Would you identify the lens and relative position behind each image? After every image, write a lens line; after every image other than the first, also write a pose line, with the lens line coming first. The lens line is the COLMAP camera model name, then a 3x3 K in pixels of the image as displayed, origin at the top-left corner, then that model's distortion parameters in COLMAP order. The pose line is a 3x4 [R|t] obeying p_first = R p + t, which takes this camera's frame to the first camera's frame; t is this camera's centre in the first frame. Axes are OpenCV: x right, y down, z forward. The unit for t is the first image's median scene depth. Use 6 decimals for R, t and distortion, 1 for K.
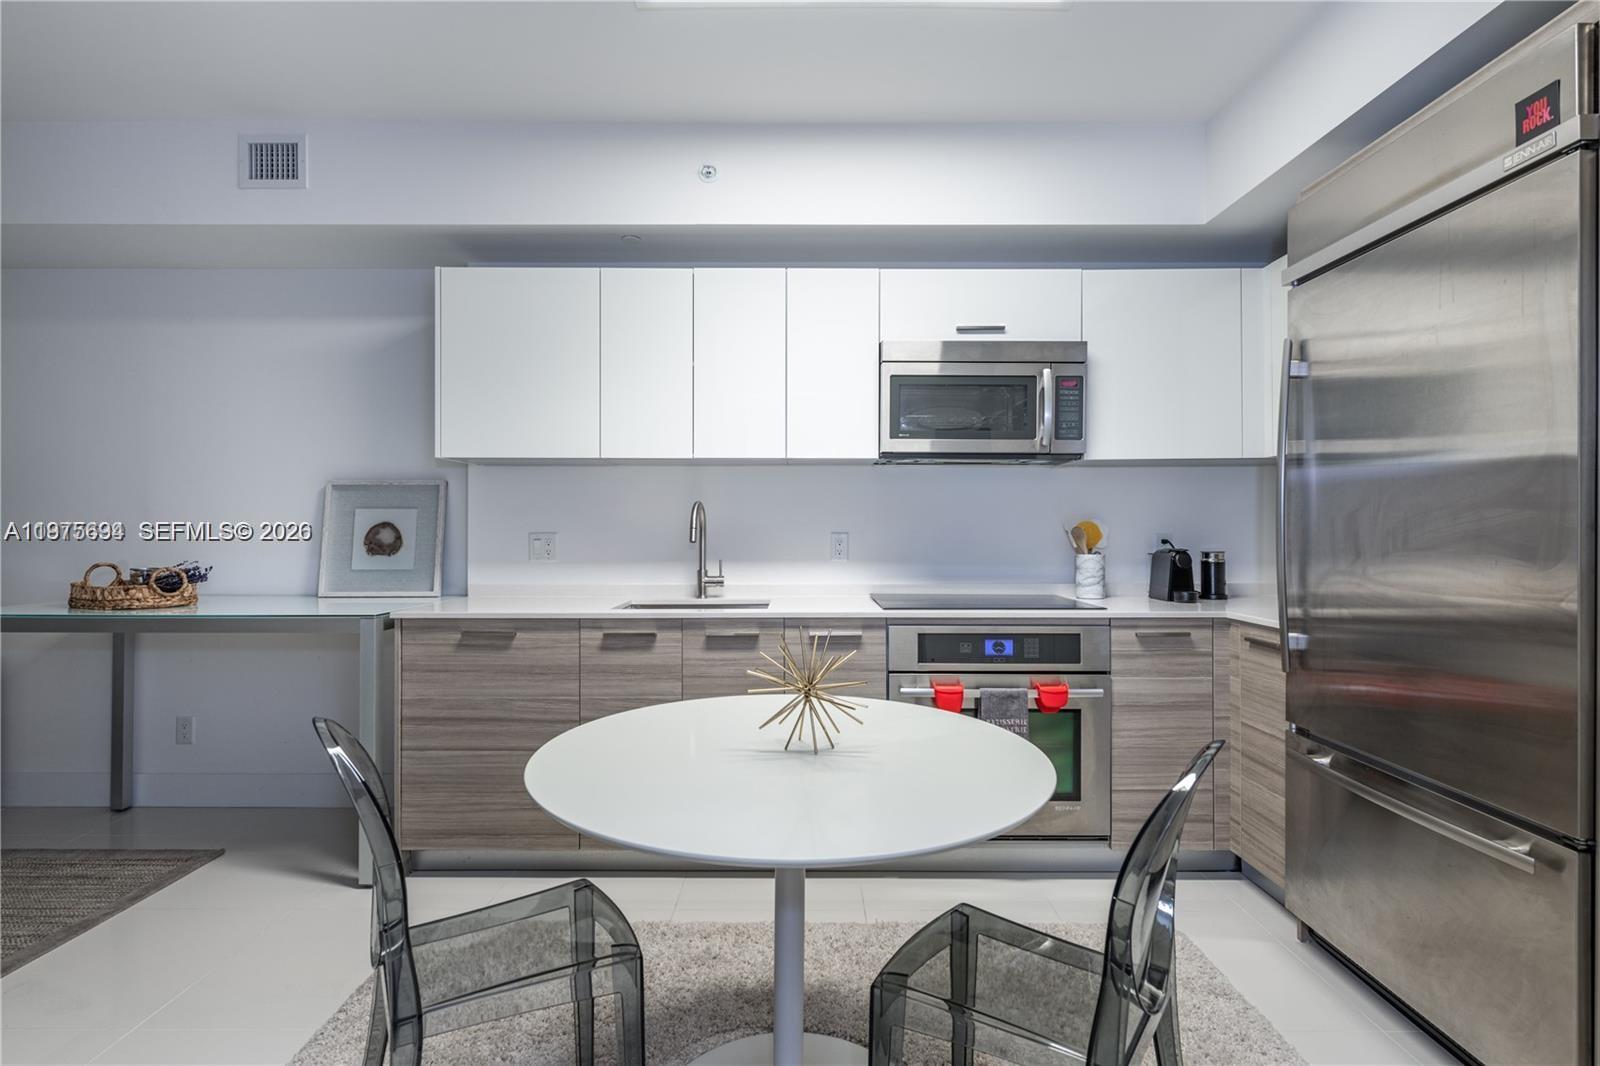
lens RADIAL K [[789.6, 0, 796.4], [0, 789.6, 529.5], [0, 0, 1]] dist [0.001425, -0.000512]
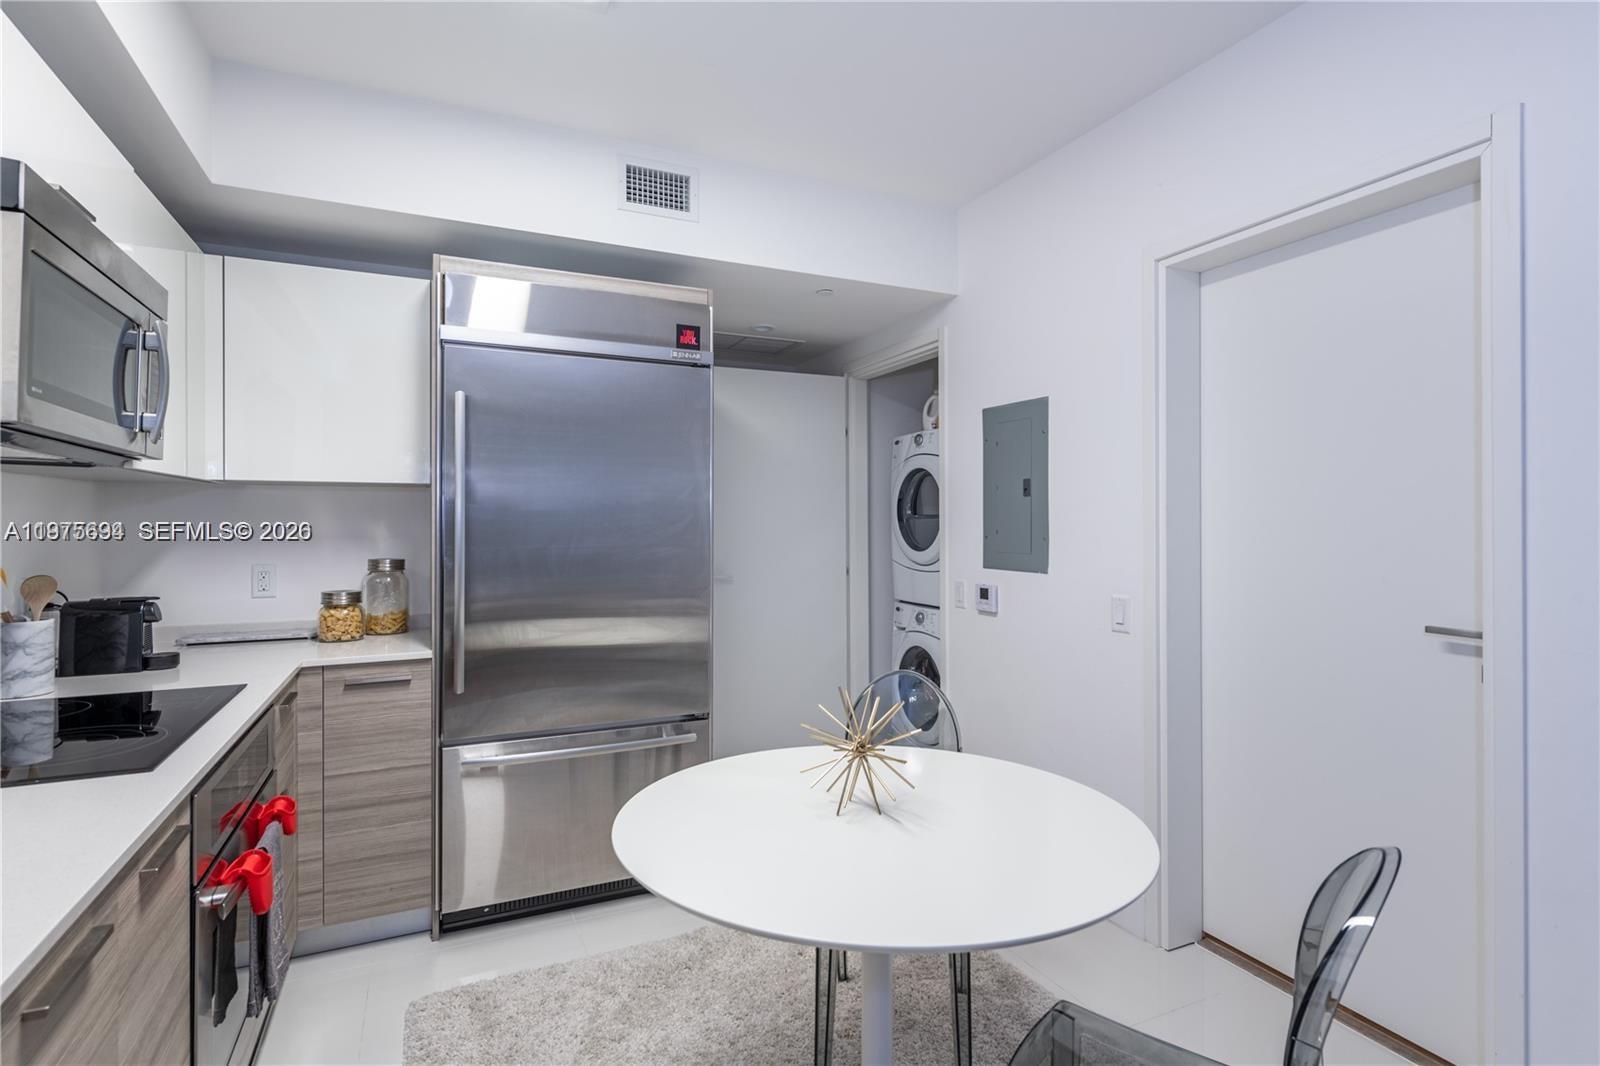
lens RADIAL K [[793.5, 0, 799.0], [0, 793.5, 524.0], [0, 0, 1]] dist [0.000652, -0.000122]
pose [[-0.426721, 0.002569, 0.904380, -0.460256], [0.005566, 0.999984, -0.000214, -0.041630], [-0.904366, 0.004942, -0.426729, 0.820218]]
